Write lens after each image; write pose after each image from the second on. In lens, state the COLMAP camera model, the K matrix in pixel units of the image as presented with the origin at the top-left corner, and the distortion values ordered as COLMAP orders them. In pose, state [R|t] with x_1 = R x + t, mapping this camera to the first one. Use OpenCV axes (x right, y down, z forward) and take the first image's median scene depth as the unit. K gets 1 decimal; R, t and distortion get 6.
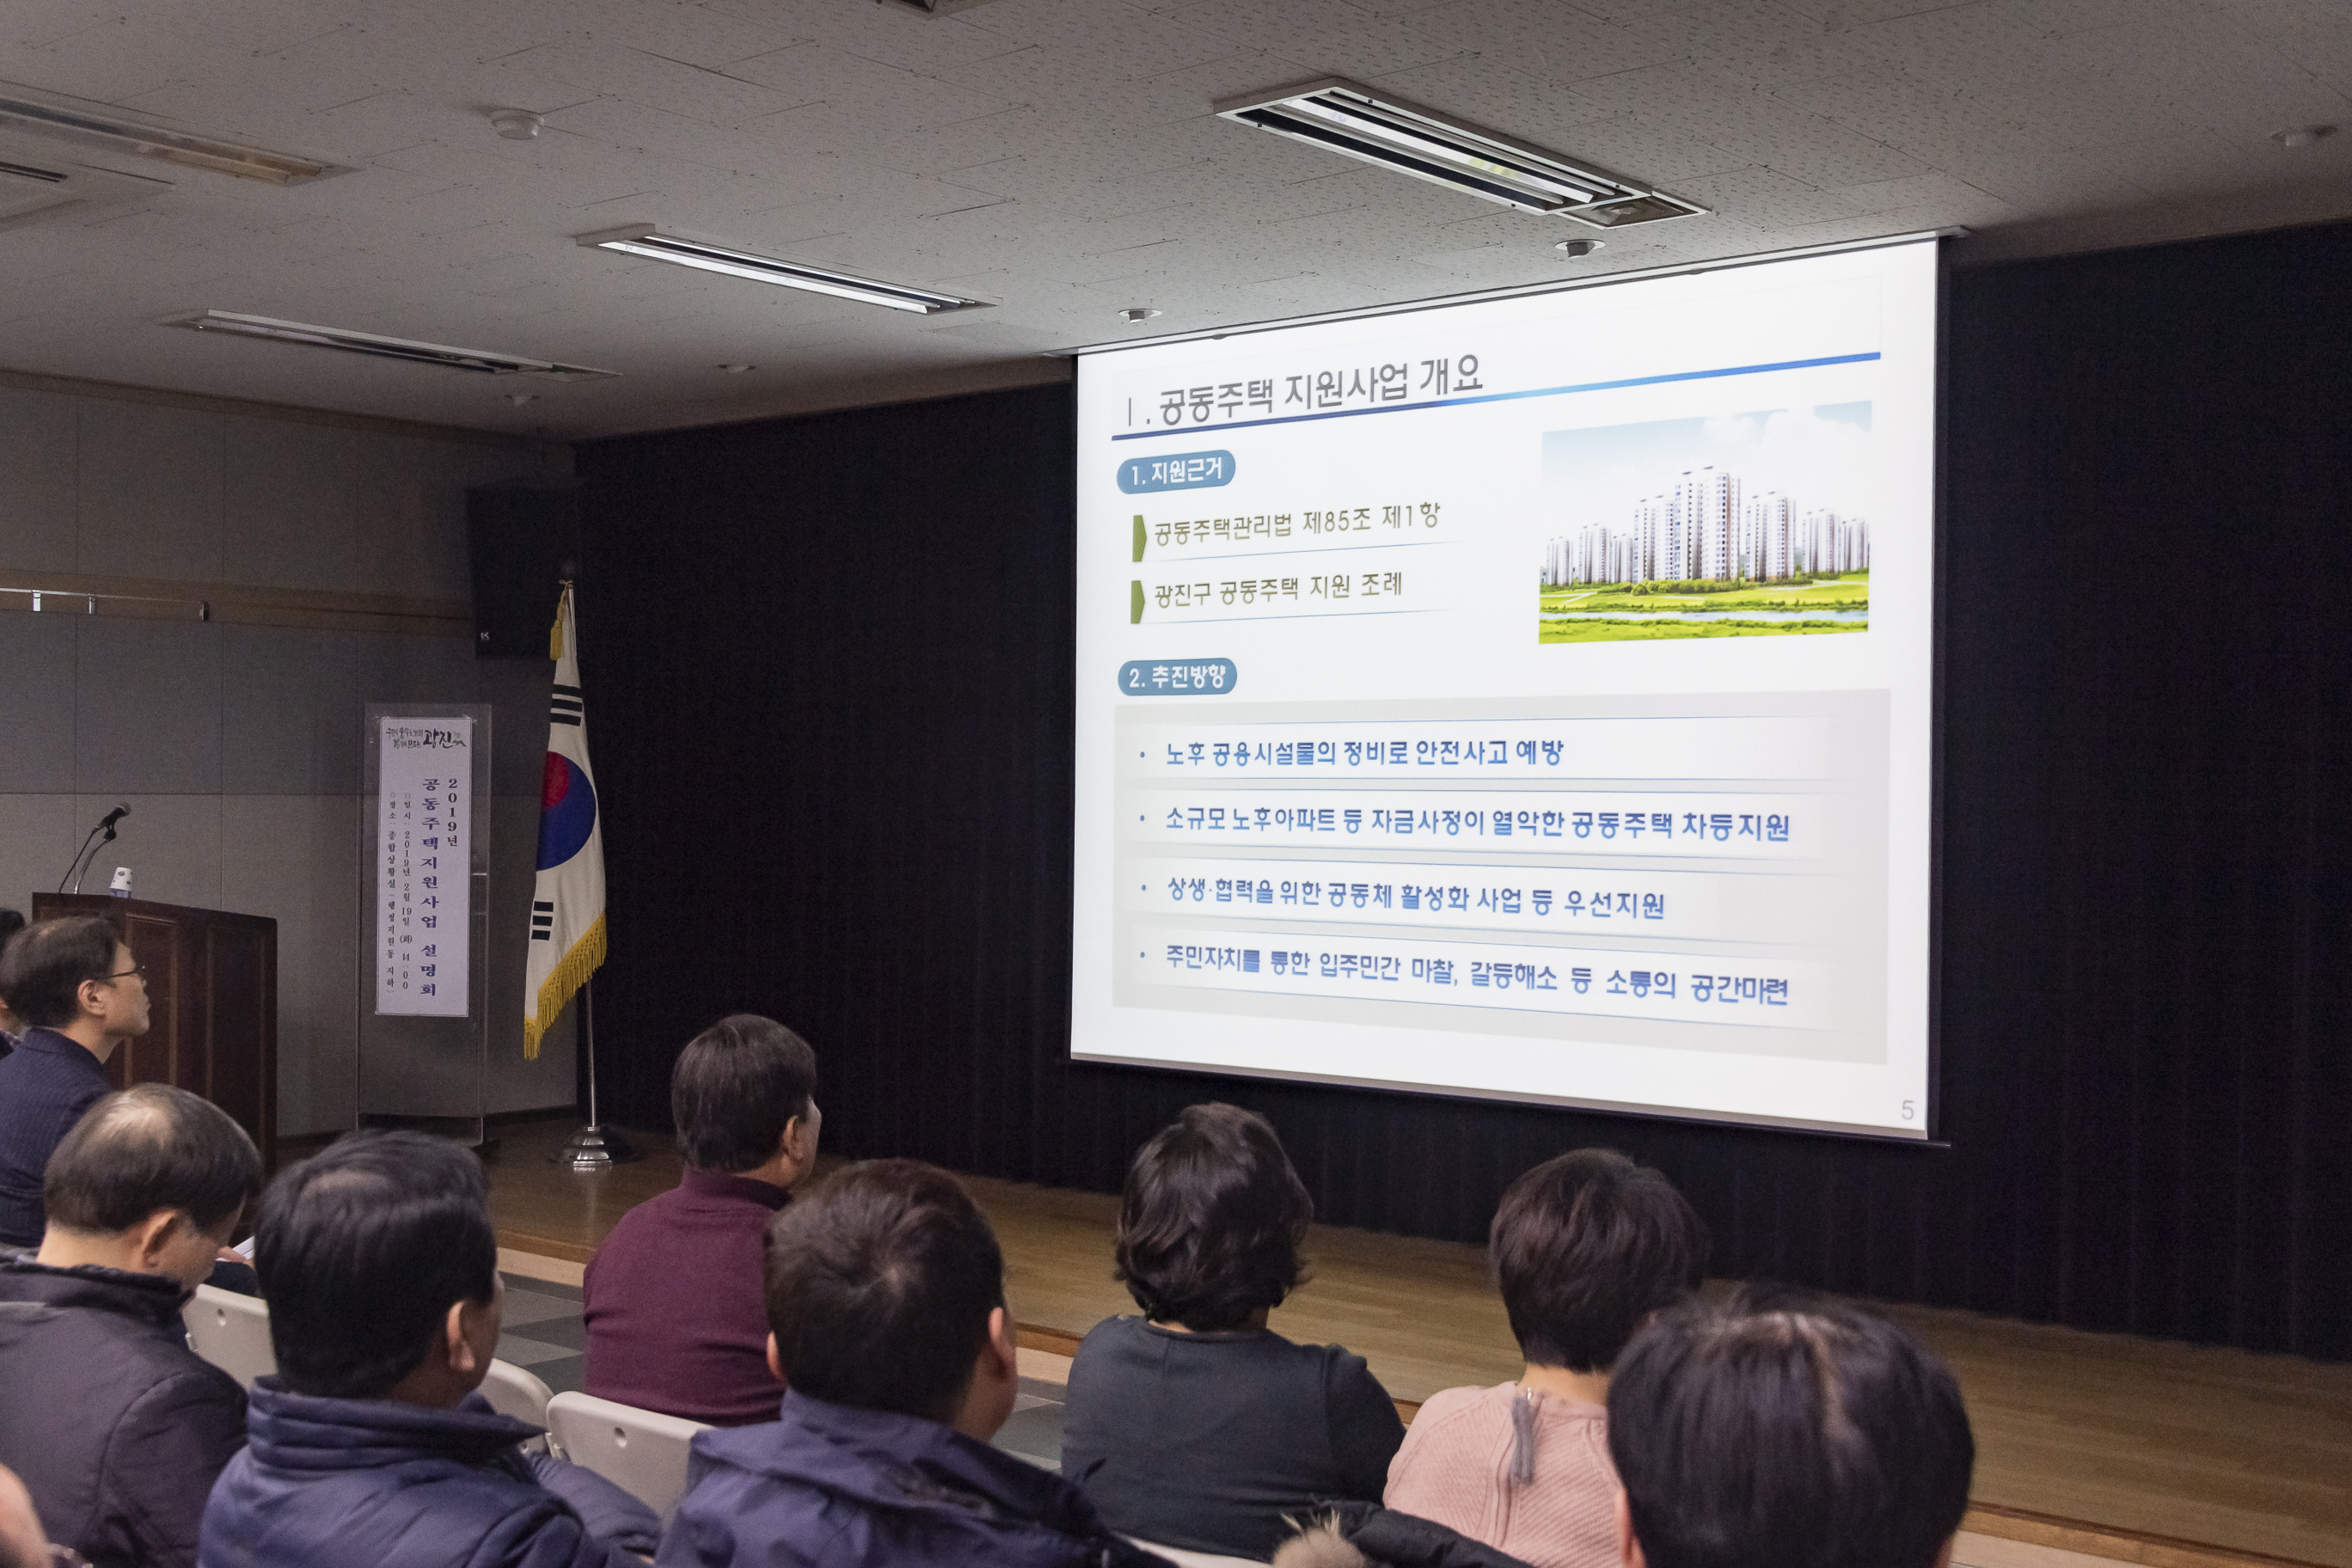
lens RADIAL K [[2597.9, 0, 1176.0], [0, 2597.9, 784.0], [0, 0, 1]] dist [-0.013067, -0.018243]
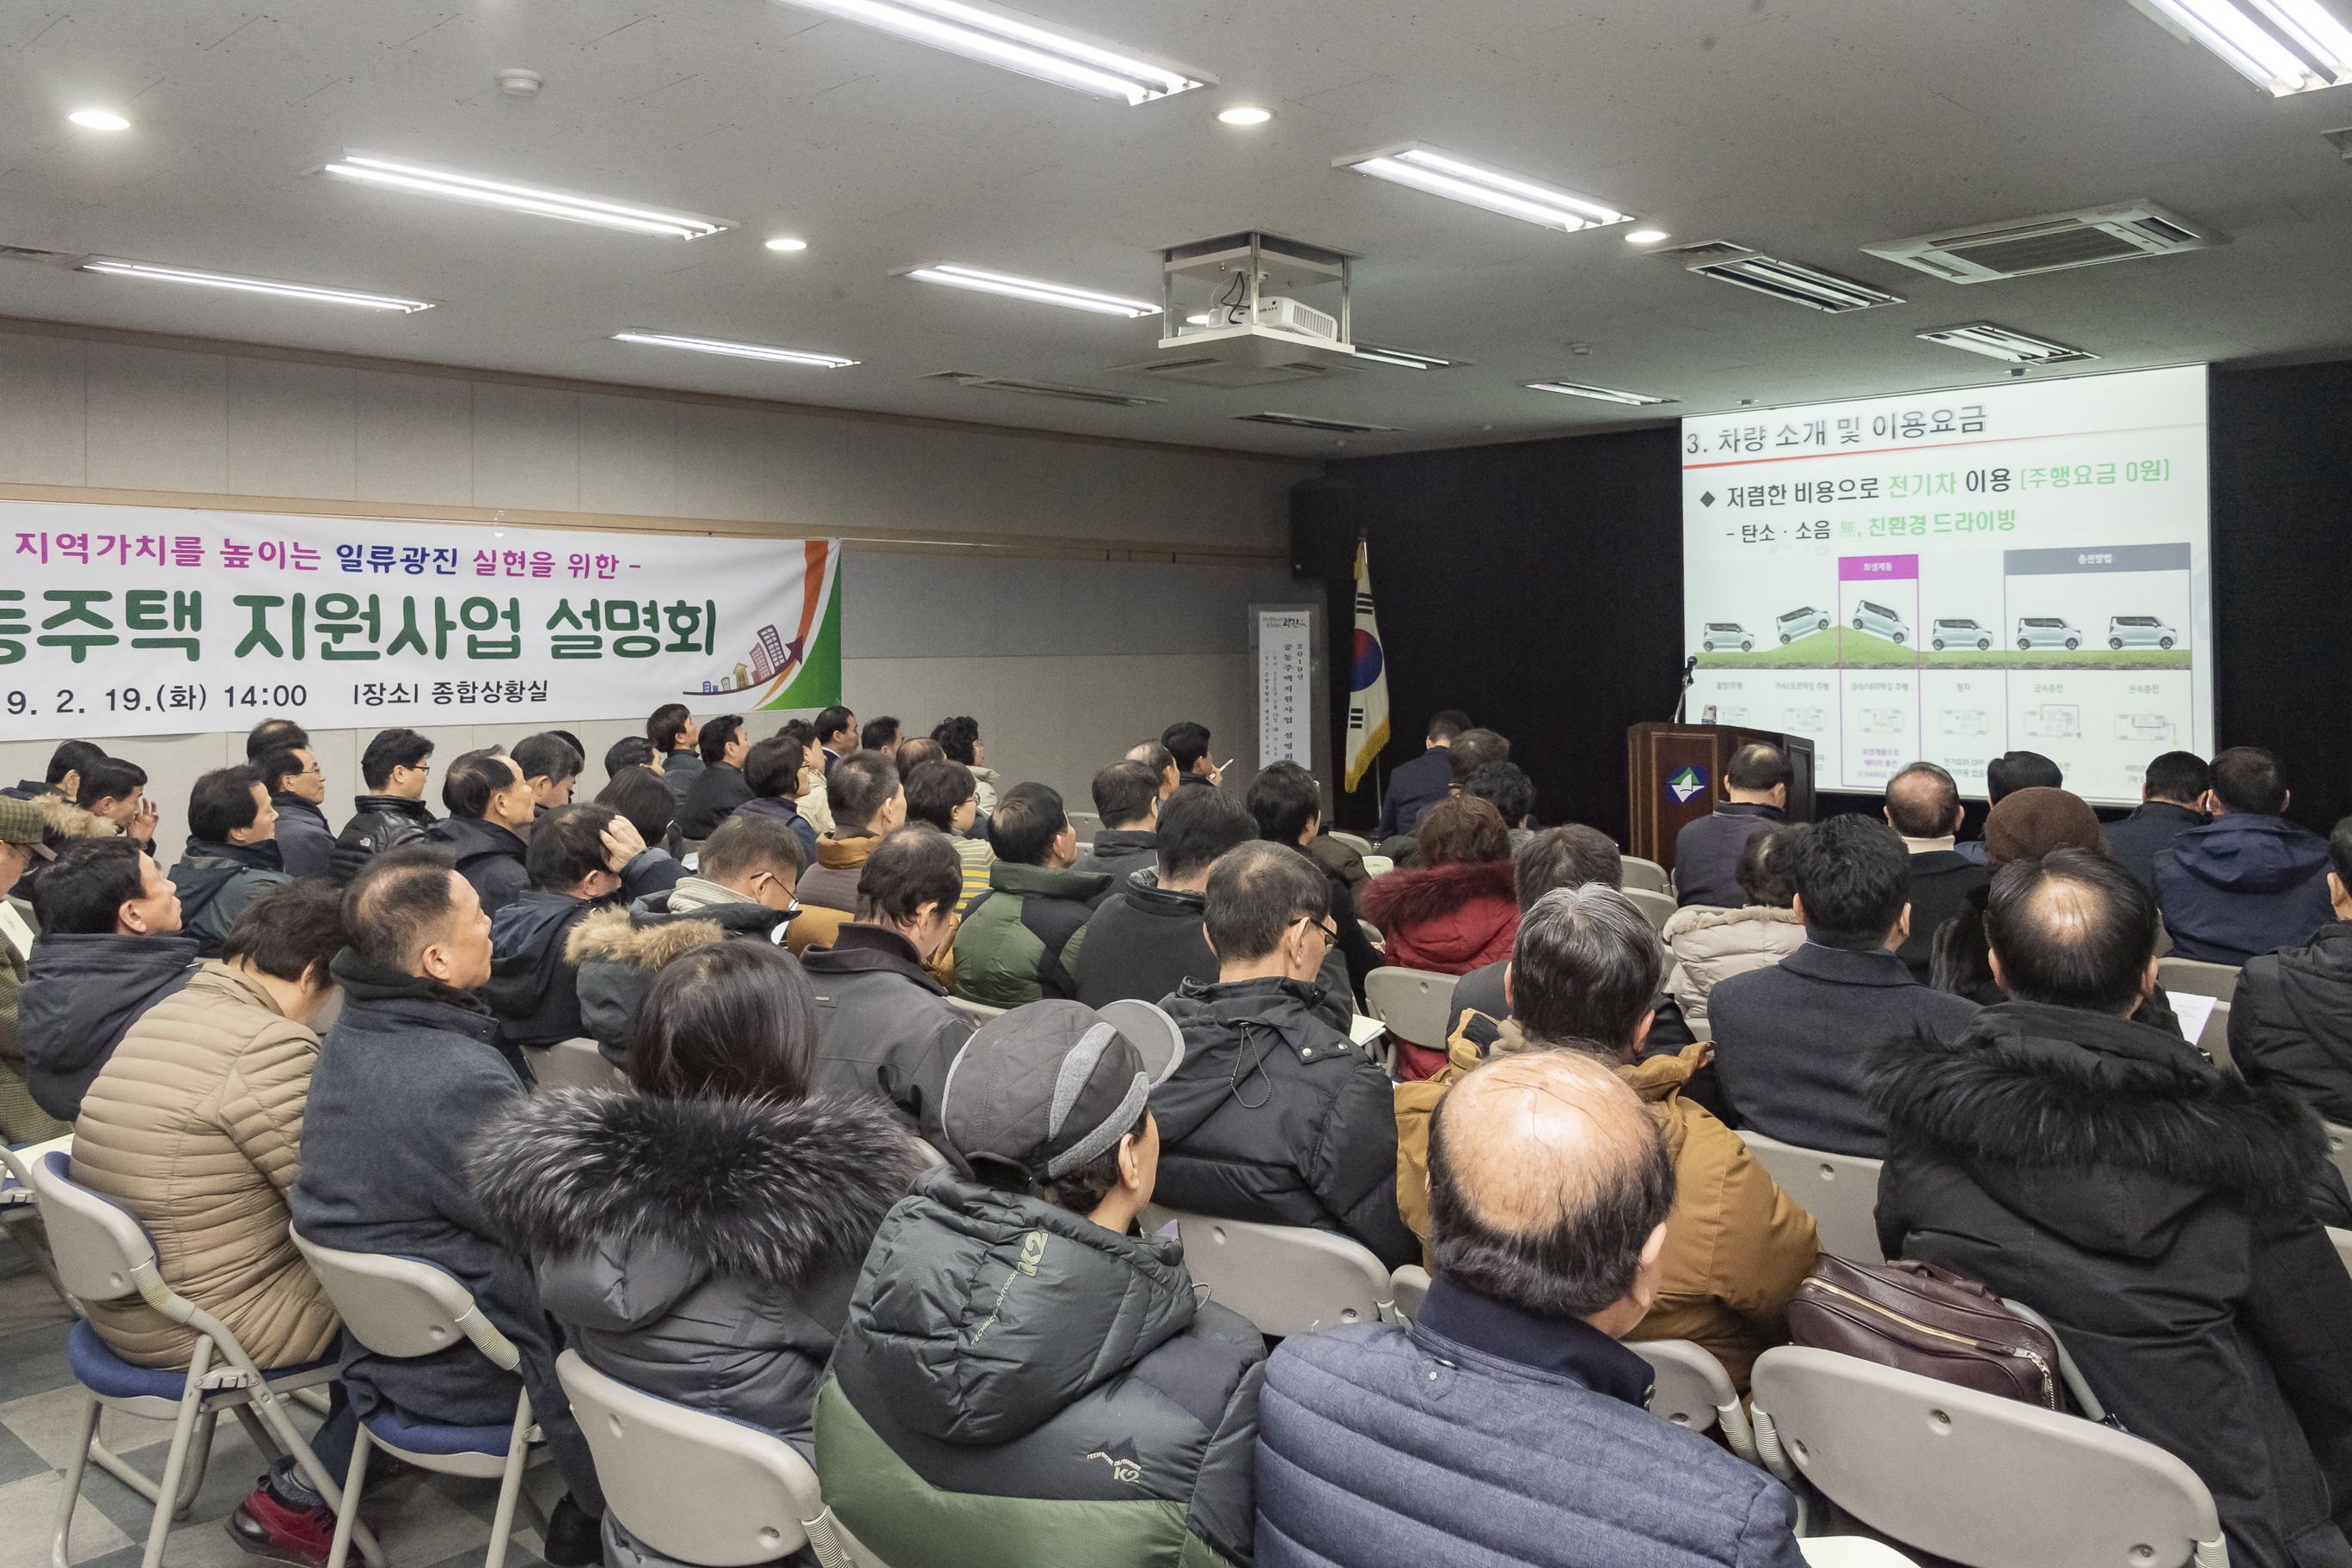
lens RADIAL K [[1846.5, 0, 1166.8], [0, 1846.5, 640.1], [0, 0, 1]] dist [0.005509, -0.000615]
pose [[0.997086, -0.017407, -0.074269, -0.281122], [0.016915, 0.999831, -0.007248, 0.003432], [0.074382, 0.005971, 0.997212, -0.348733]]
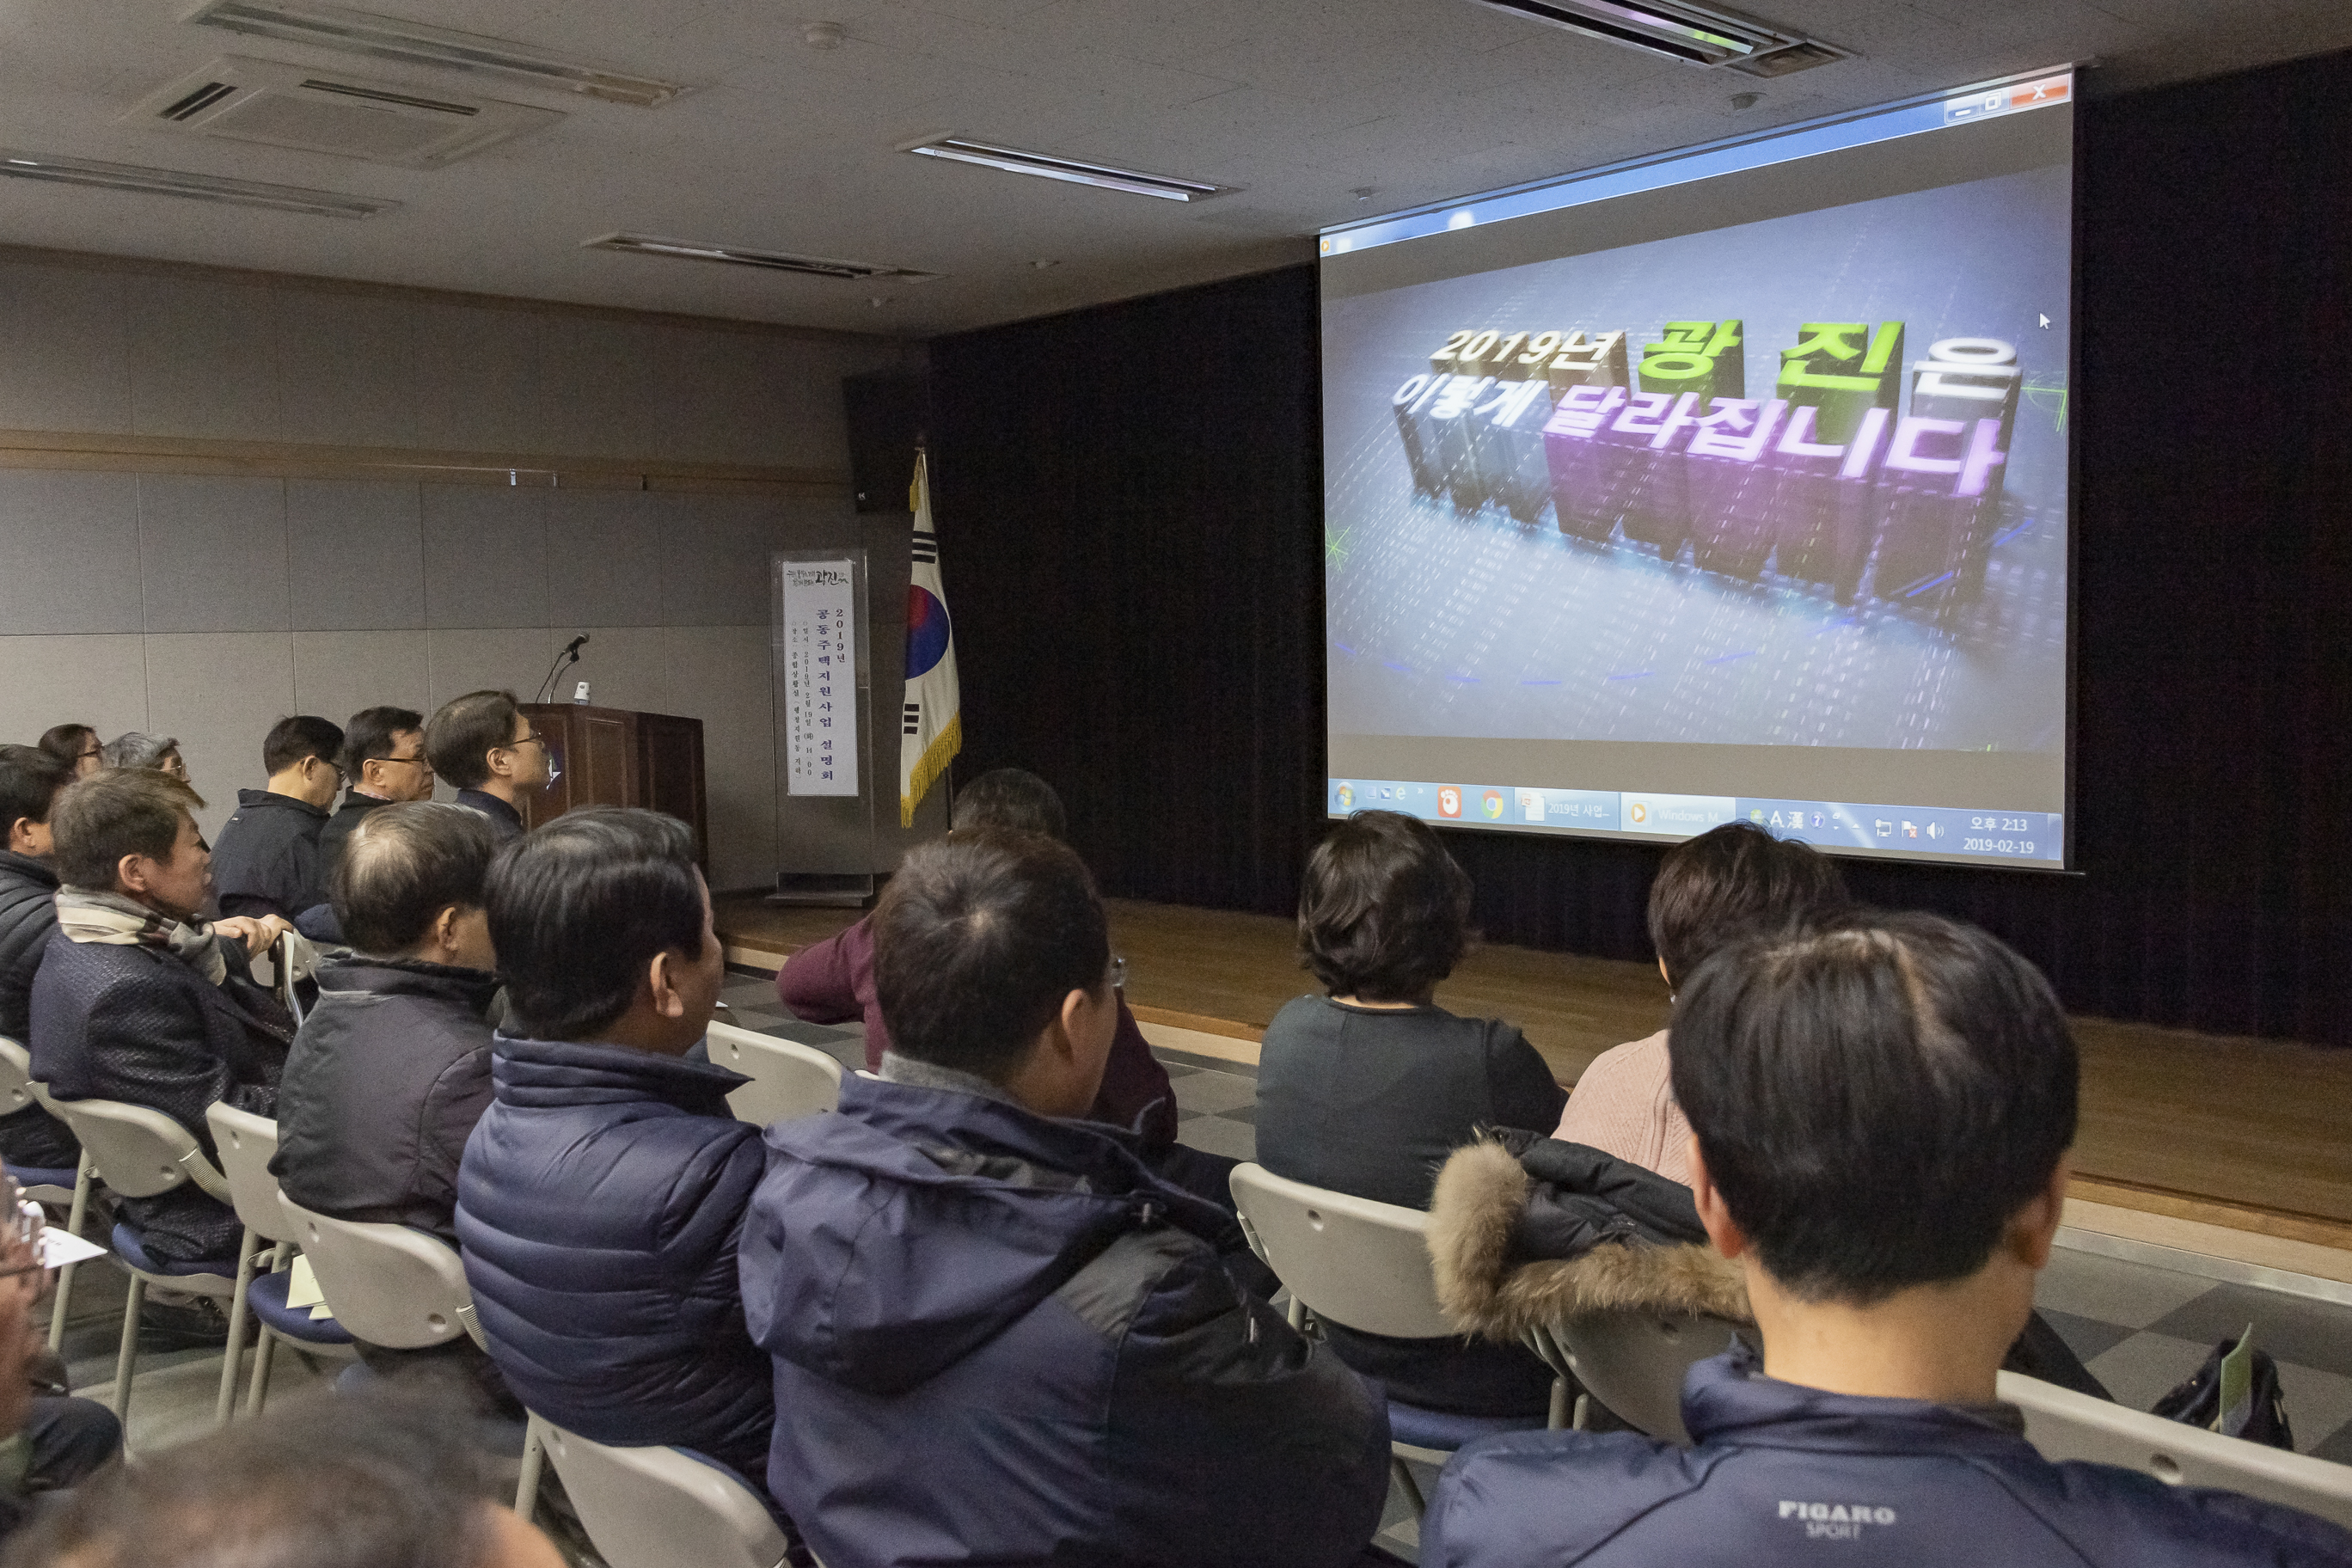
lens RADIAL K [[2009.2, 0, 1171.8], [0, 2009.2, 762.1], [0, 0, 1]] dist [0.007898, -0.001425]
pose [[0.990467, -0.020854, -0.136164, 0.014461], [0.029693, 0.997558, 0.063211, 0.015615], [0.134513, -0.066652, 0.988668, 0.047825]]
